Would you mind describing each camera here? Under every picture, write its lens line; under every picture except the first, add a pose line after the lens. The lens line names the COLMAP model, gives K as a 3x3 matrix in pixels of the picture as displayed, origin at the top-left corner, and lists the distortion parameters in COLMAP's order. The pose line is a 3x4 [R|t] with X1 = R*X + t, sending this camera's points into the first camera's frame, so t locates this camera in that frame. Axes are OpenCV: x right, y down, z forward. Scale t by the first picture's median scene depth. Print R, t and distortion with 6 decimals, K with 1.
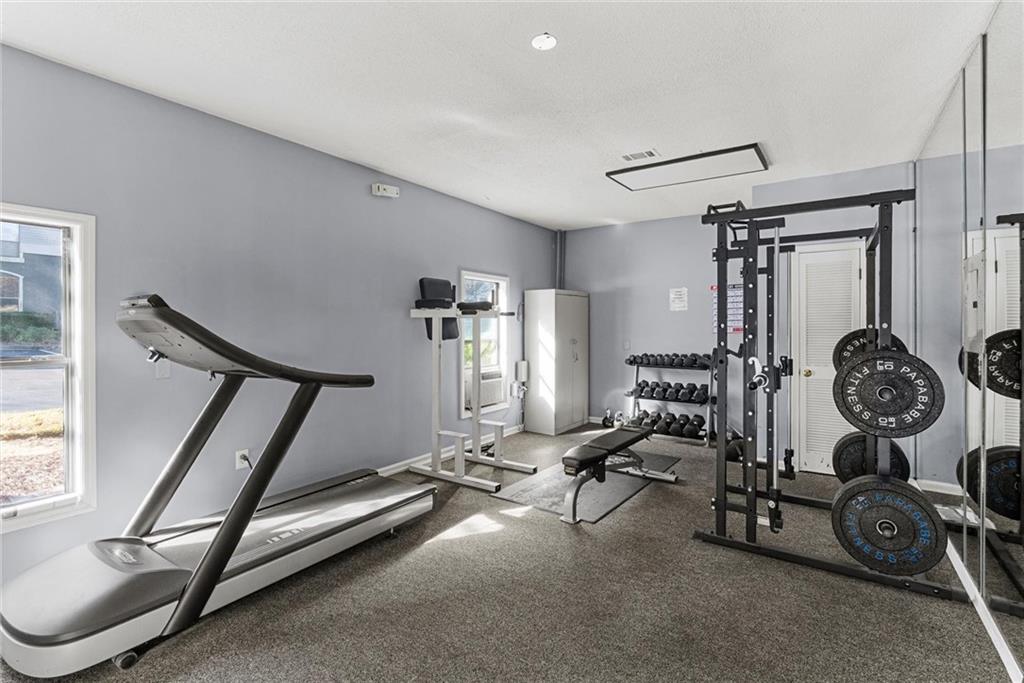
lens RADIAL K [[466.9, 0, 510.8], [0, 466.9, 331.0], [0, 0, 1]] dist [0.000796, 0.001437]
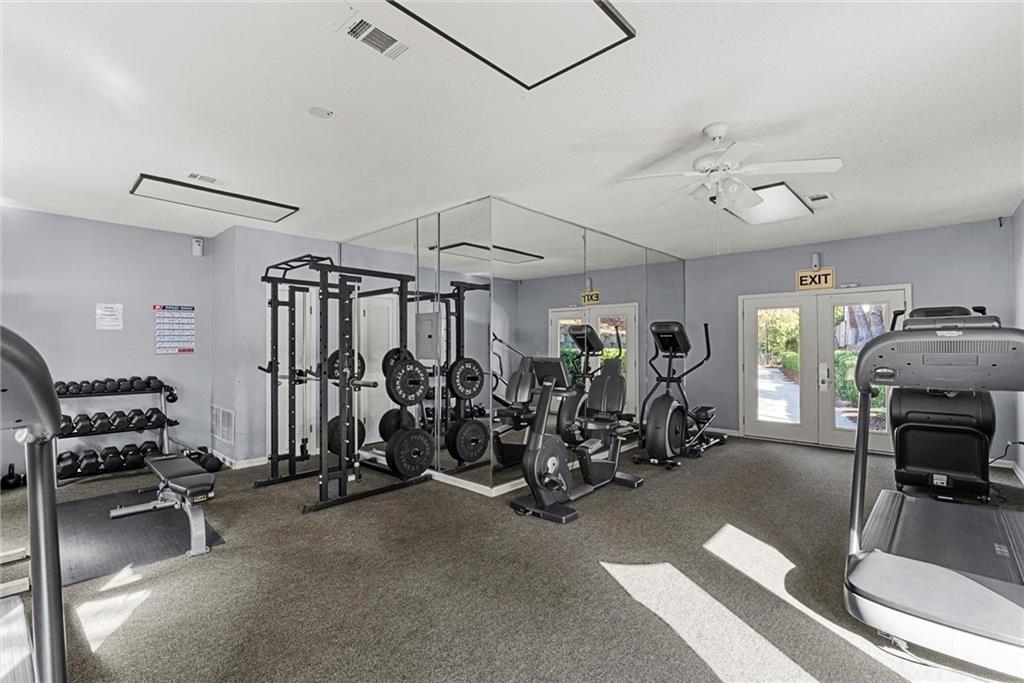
lens RADIAL K [[466.9, 0, 508.4], [0, 466.9, 347.5], [0, 0, 1]] dist [0.000796, 0.001437]
pose [[0.148867, -0.002680, 0.988854, -0.809286], [0.011634, 0.999932, 0.000959, -0.003655], [-0.988789, 0.011361, 0.148888, 0.266136]]
